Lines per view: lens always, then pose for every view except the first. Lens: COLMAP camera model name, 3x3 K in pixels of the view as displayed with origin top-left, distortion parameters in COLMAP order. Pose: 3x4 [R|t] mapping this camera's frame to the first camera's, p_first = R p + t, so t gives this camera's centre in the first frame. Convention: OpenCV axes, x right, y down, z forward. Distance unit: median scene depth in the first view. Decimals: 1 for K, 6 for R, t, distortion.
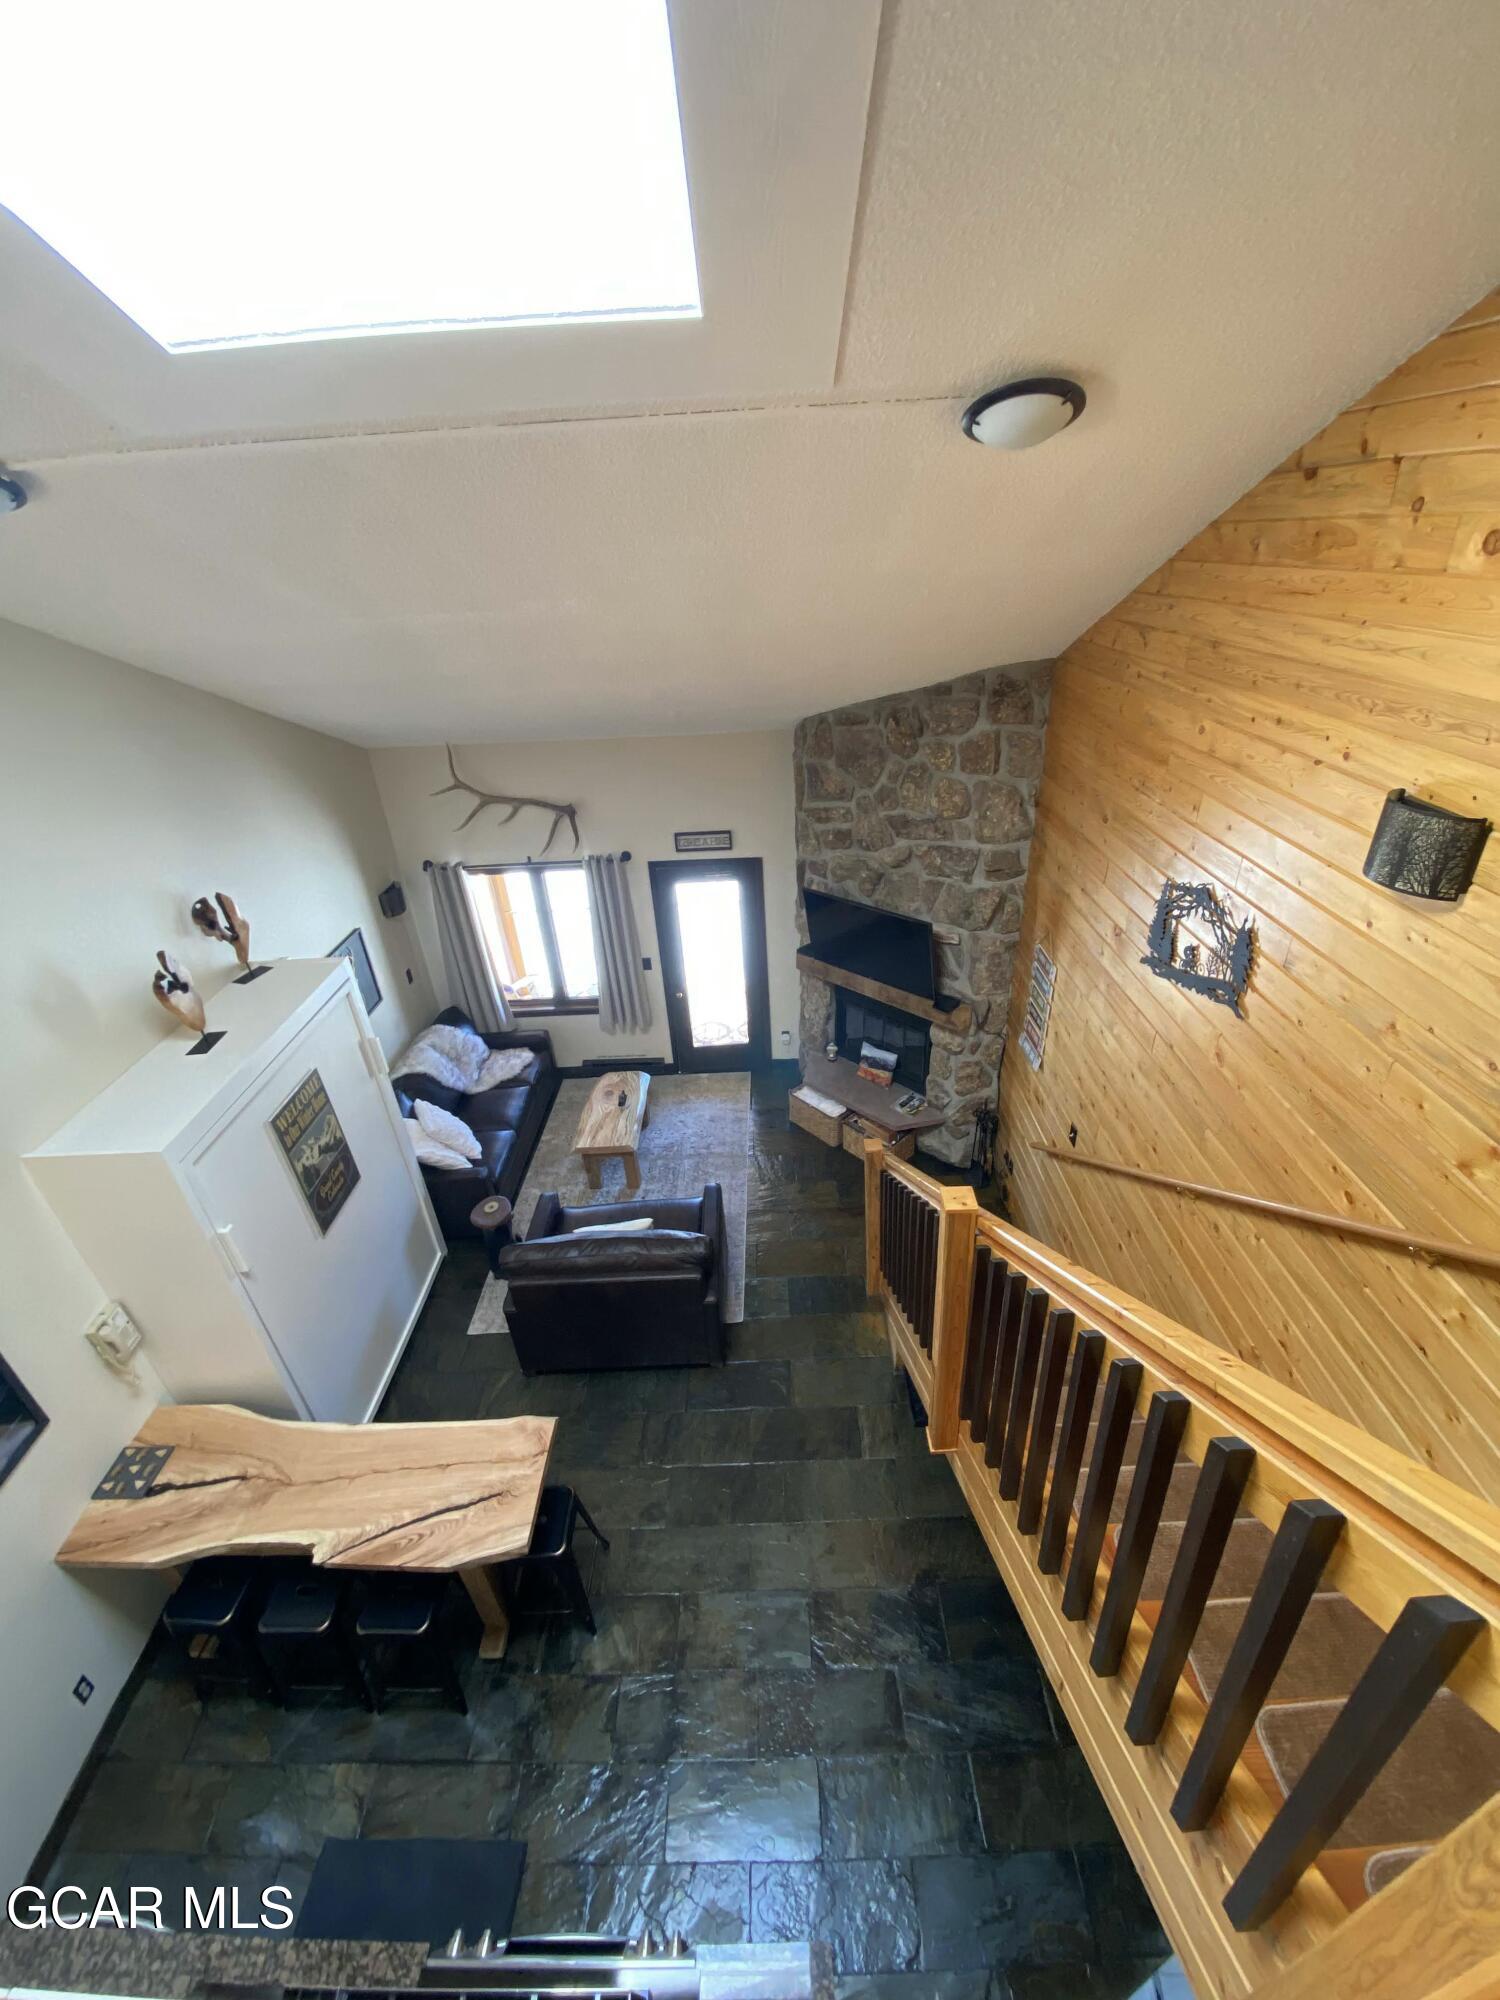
lens RADIAL K [[809.7, 0, 759.4], [0, 809.7, 1002.1], [0, 0, 1]] dist [0.022433, -0.021937]
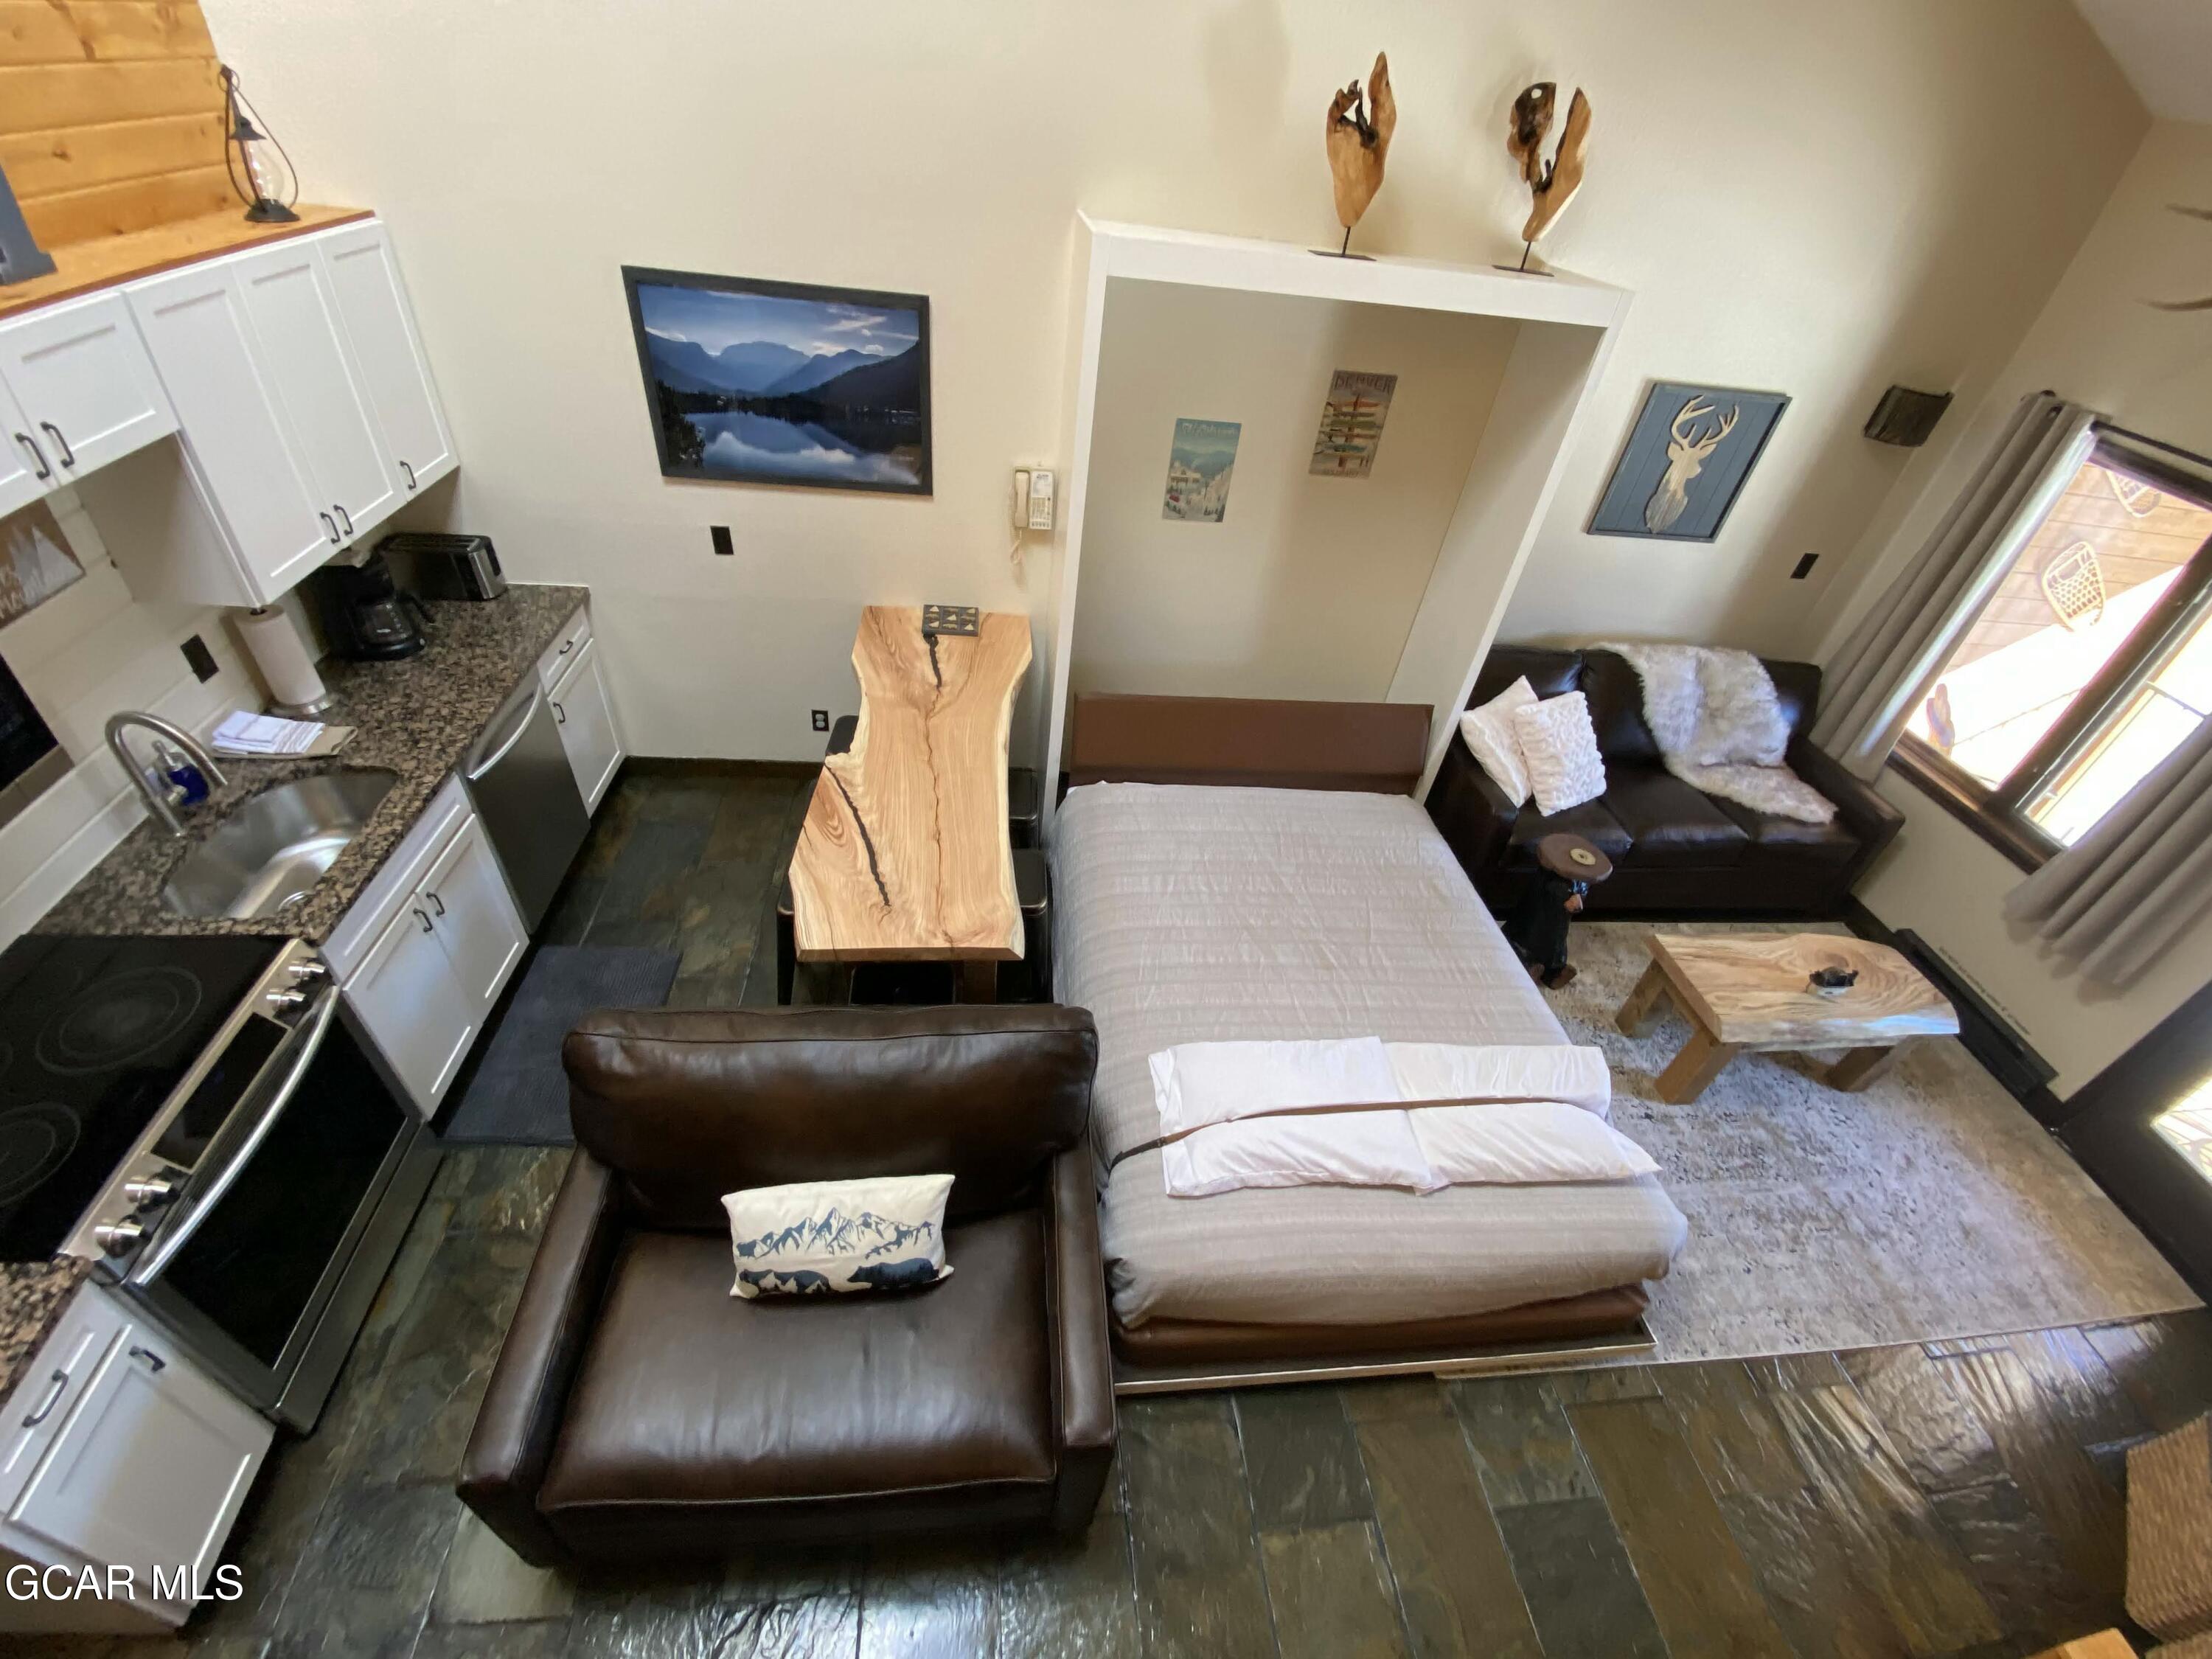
lens RADIAL K [[904.0, 0, 1105.3], [0, 904.0, 824.7], [0, 0, 1]] dist [0.016641, -0.017114]
pose [[0.098743, 0.676461, -0.729829, 0.098202], [-0.588312, 0.631199, 0.505447, 0.049677], [0.802582, 0.379458, 0.460297, 0.413042]]
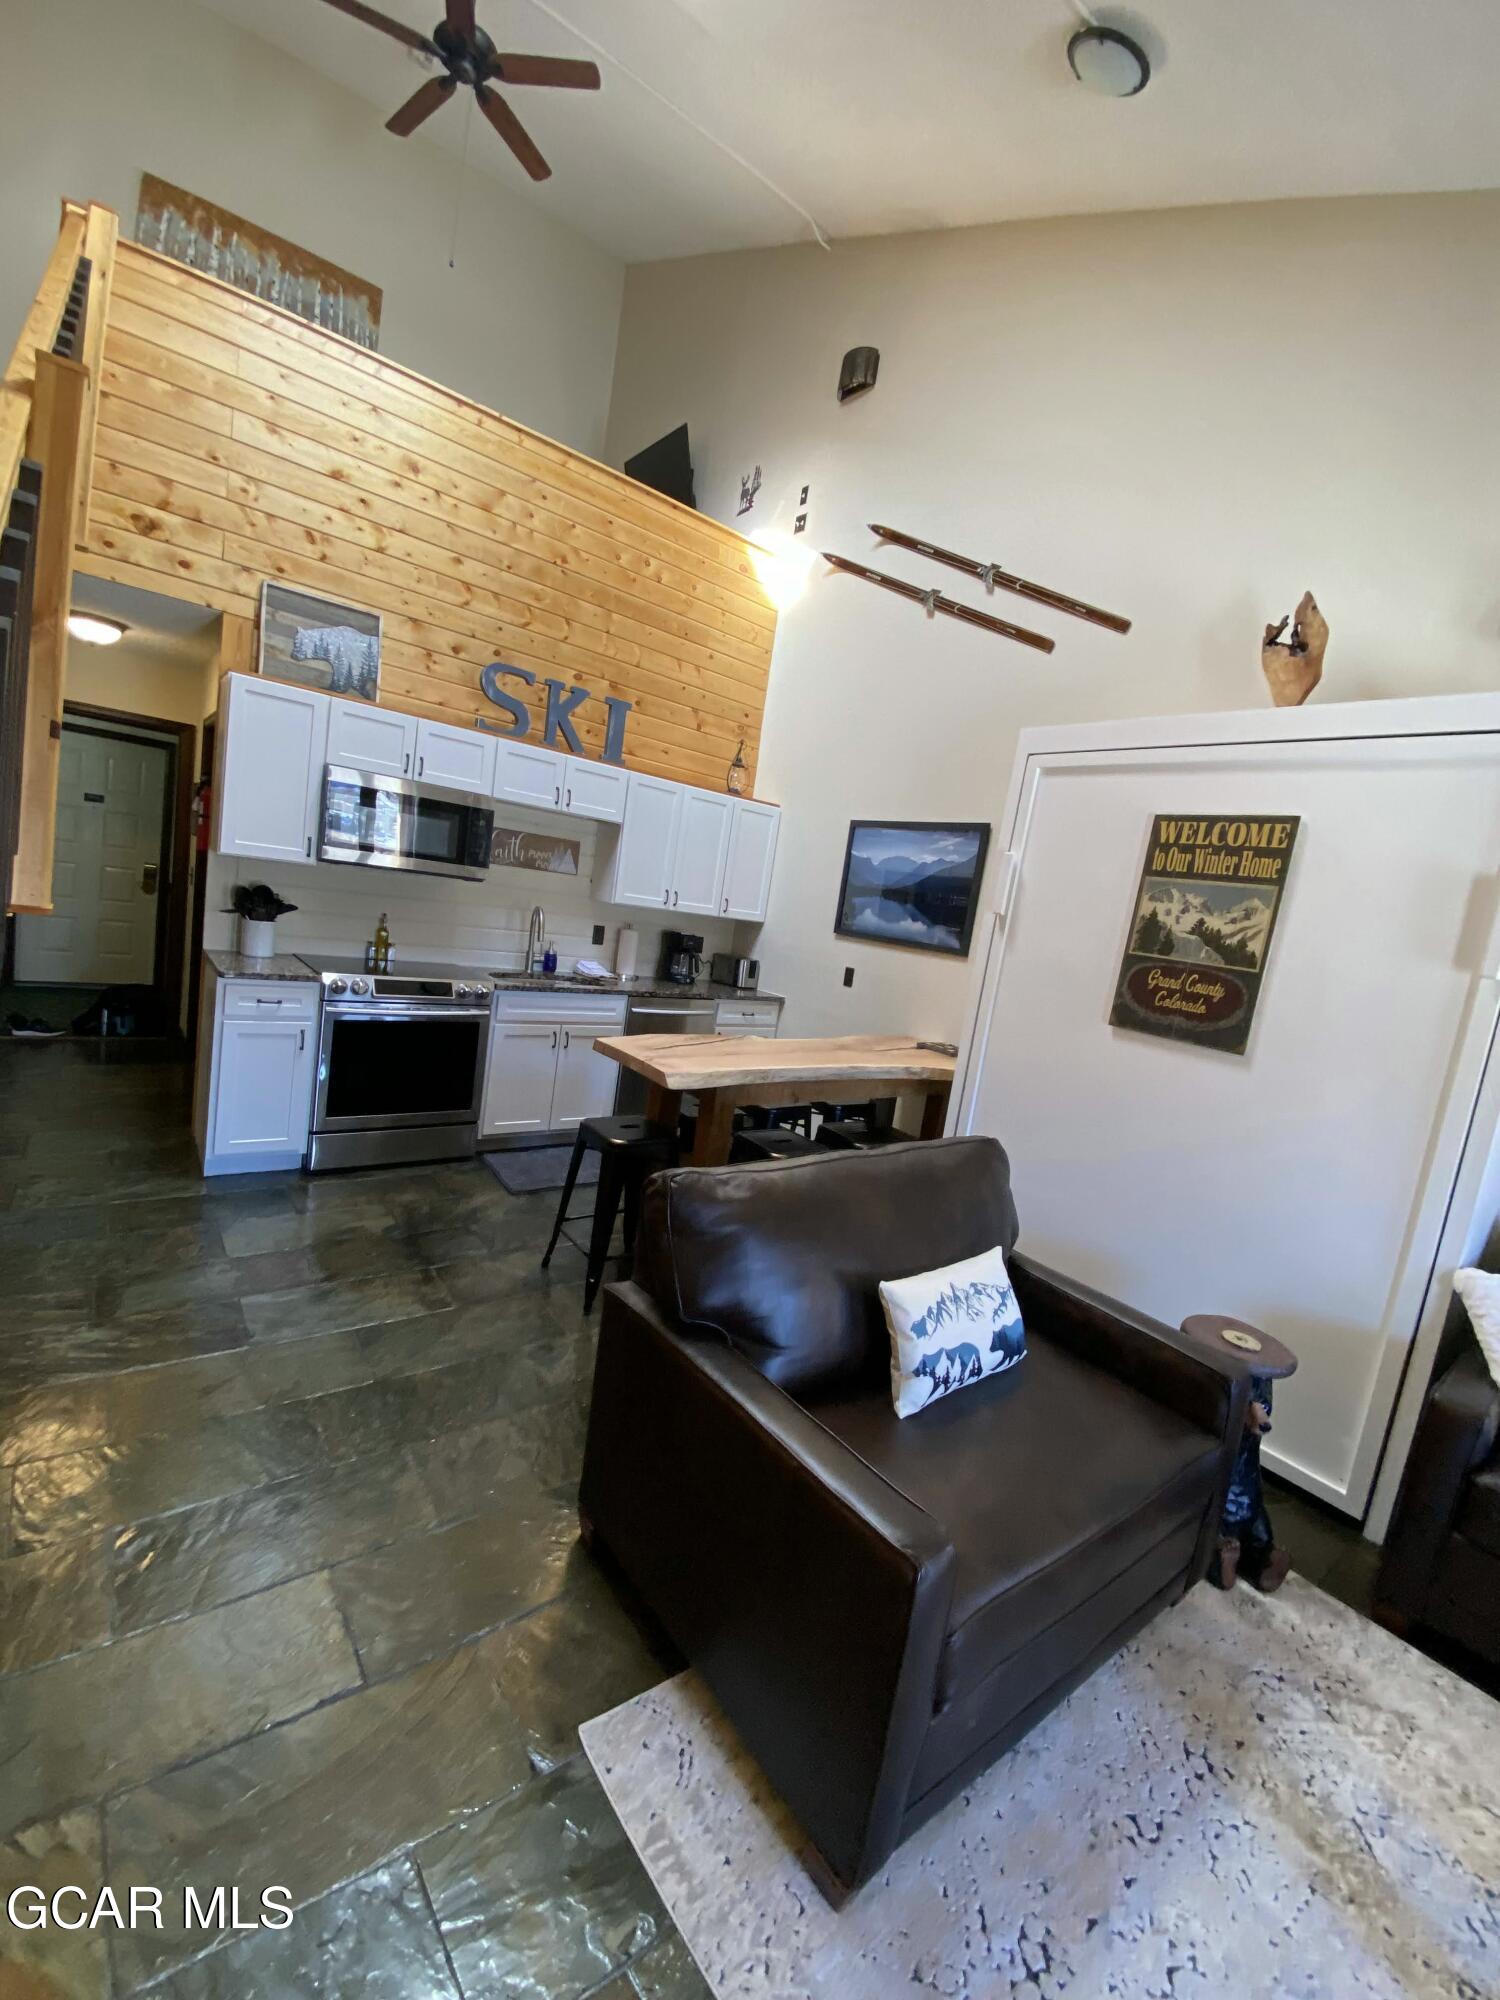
lens RADIAL K [[809.7, 0, 759.4], [0, 809.7, 1002.1], [0, 0, 1]] dist [0.022433, -0.021937]
pose [[-0.785559, 0.017028, -0.618552, 0.082868], [-0.391871, 0.759932, 0.518594, 0.020628], [0.478888, 0.649779, -0.590299, 0.826603]]
